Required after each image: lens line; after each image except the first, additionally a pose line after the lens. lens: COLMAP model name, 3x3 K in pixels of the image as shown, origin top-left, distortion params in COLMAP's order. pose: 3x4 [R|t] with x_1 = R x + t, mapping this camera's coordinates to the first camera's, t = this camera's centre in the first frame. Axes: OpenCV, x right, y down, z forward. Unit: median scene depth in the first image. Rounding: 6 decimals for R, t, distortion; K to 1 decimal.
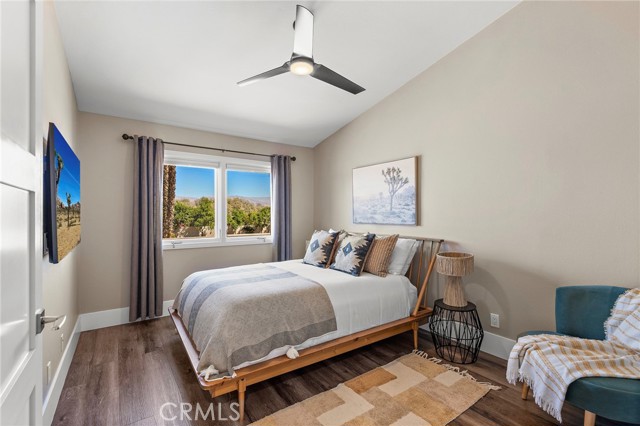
lens RADIAL K [[282.0, 0, 316.2], [0, 282.0, 214.9], [0, 0, 1]] dist [-0.001175, -0.000035]
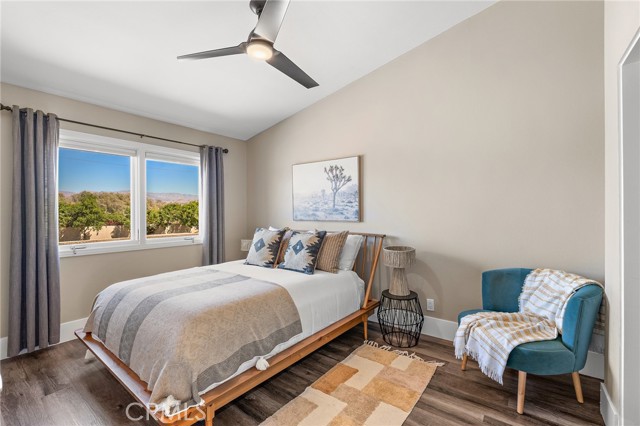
lens RADIAL K [[282.5, 0, 316.6], [0, 282.5, 213.5], [0, 0, 1]] dist [-0.003215, -0.000150]
pose [[0.951989, -0.004360, 0.306101, -0.112385], [0.002981, 0.999983, 0.004972, 0.000932], [-0.306117, -0.003821, 0.951986, 0.048425]]
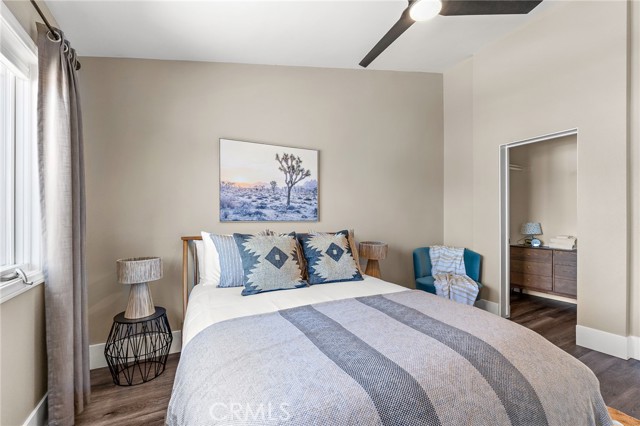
lens RADIAL K [[284.1, 0, 317.2], [0, 284.1, 216.4], [0, 0, 1]] dist [-0.001381, 0.000039]
pose [[0.133734, 0.003684, 0.991010, -0.596715], [-0.000888, 0.999993, -0.003598, 0.023824], [-0.991017, -0.000398, 0.133737, 0.840360]]
